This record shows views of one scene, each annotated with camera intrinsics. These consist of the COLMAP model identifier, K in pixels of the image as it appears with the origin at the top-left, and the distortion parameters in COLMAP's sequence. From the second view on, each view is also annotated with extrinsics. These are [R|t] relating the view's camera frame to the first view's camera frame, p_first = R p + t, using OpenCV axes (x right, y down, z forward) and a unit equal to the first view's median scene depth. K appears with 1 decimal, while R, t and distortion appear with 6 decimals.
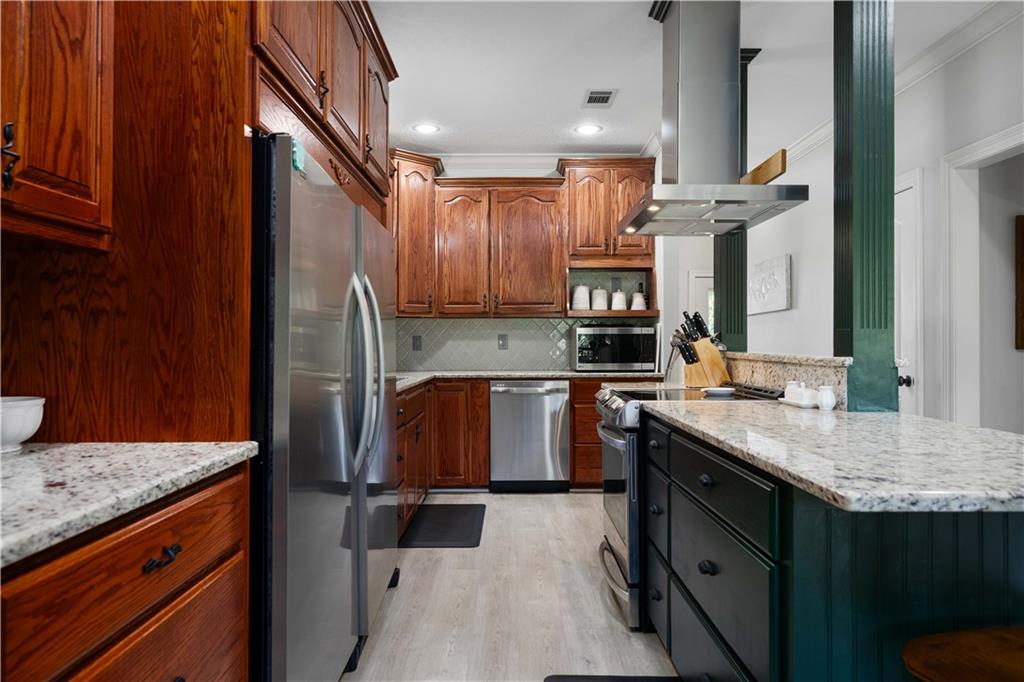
lens RADIAL K [[673.3, 0, 512.5], [0, 673.3, 340.4], [0, 0, 1]] dist [-0.000433, 0.000416]
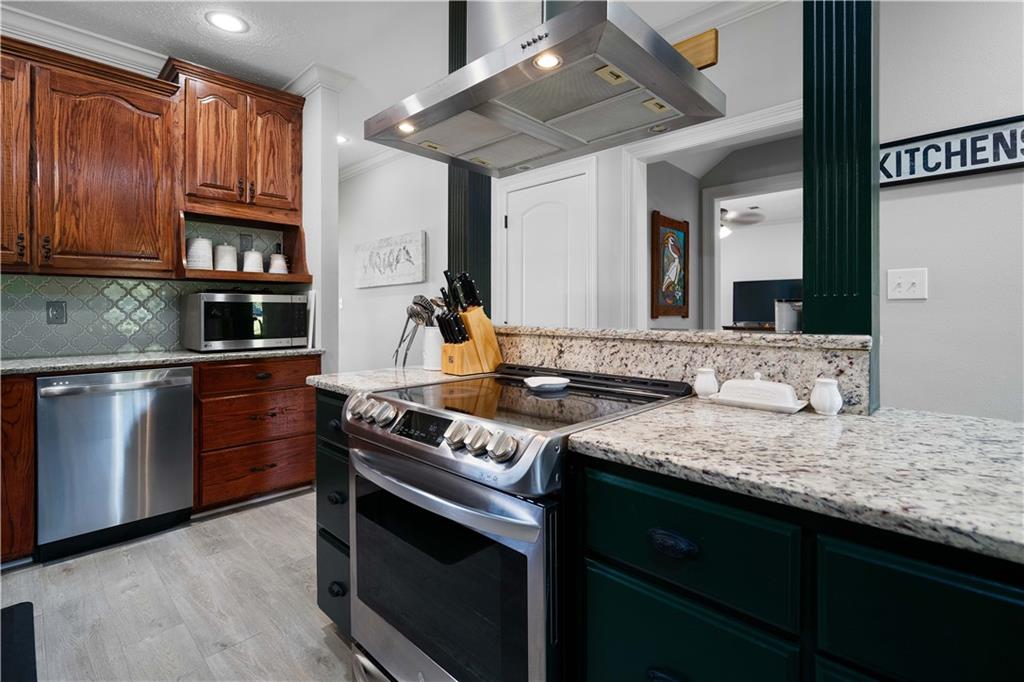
lens RADIAL K [[472.2, 0, 500.4], [0, 472.2, 310.8], [0, 0, 1]] dist [-0.000605, -0.001272]
pose [[0.697043, 0.001818, 0.717027, -0.044609], [-0.001400, 0.999998, -0.001175, 0.000552], [-0.717028, -0.000185, 0.697045, 0.396353]]
